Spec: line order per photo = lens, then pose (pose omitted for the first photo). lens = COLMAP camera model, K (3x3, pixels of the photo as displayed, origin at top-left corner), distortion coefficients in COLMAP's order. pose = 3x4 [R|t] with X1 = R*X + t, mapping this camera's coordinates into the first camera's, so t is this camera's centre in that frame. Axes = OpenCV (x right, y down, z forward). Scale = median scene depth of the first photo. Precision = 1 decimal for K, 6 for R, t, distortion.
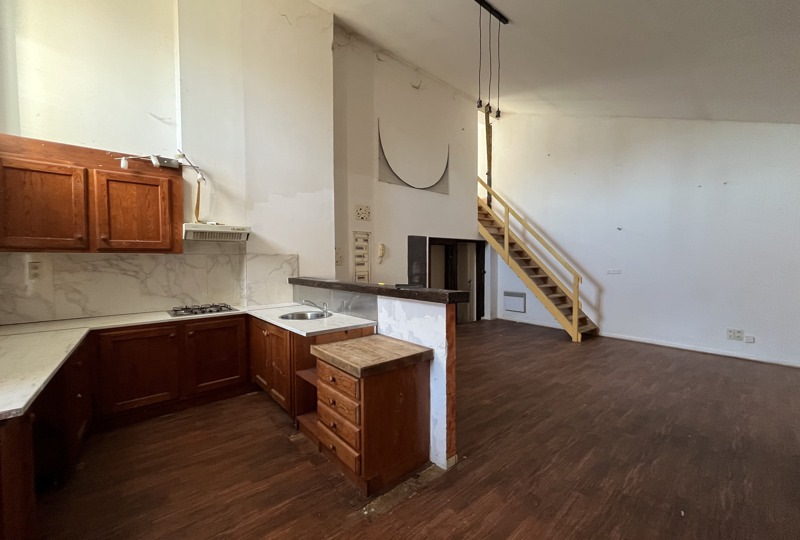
lens RADIAL K [[324.2, 0, 400.0], [0, 324.2, 270.0], [0, 0, 1]] dist [-0.001188, -0.000047]
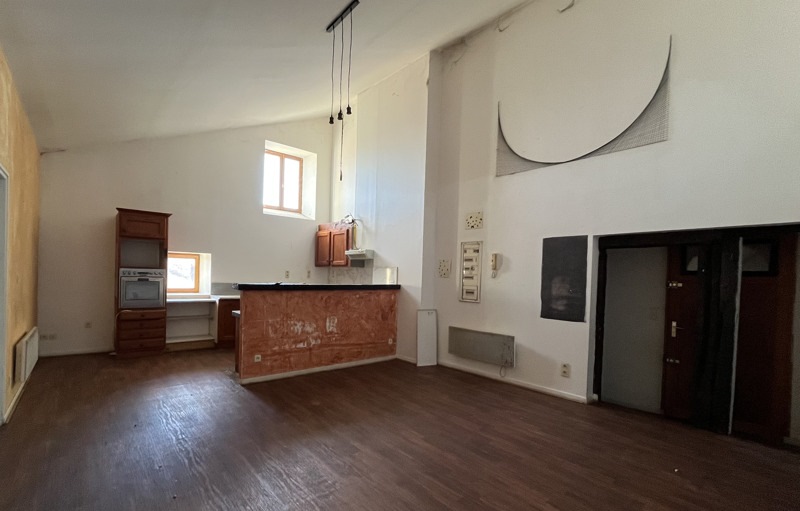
lens RADIAL K [[354.7, 0, 359.5], [0, 354.7, 275.7], [0, 0, 1]] dist [0.001602, 0.000068]
pose [[-0.049781, 0.003369, -0.998754, 0.886725], [-0.059118, 0.998231, 0.006314, -0.011222], [0.997009, 0.059359, -0.049494, 0.742583]]
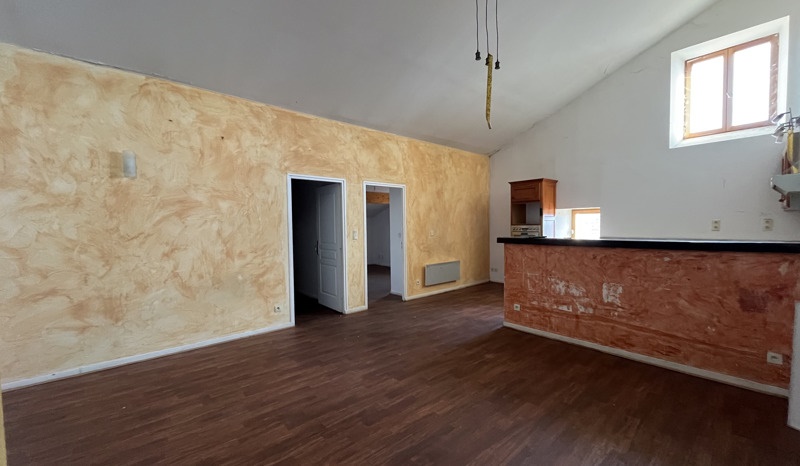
lens RADIAL K [[323.2, 0, 400.0], [0, 323.2, 233.0], [0, 0, 1]] dist [0.000272, -0.000003]
pose [[-0.999814, 0.017090, -0.008923, 0.354789], [0.016545, 0.998185, 0.057905, -0.036659], [0.009896, 0.057747, -0.998282, 1.280967]]
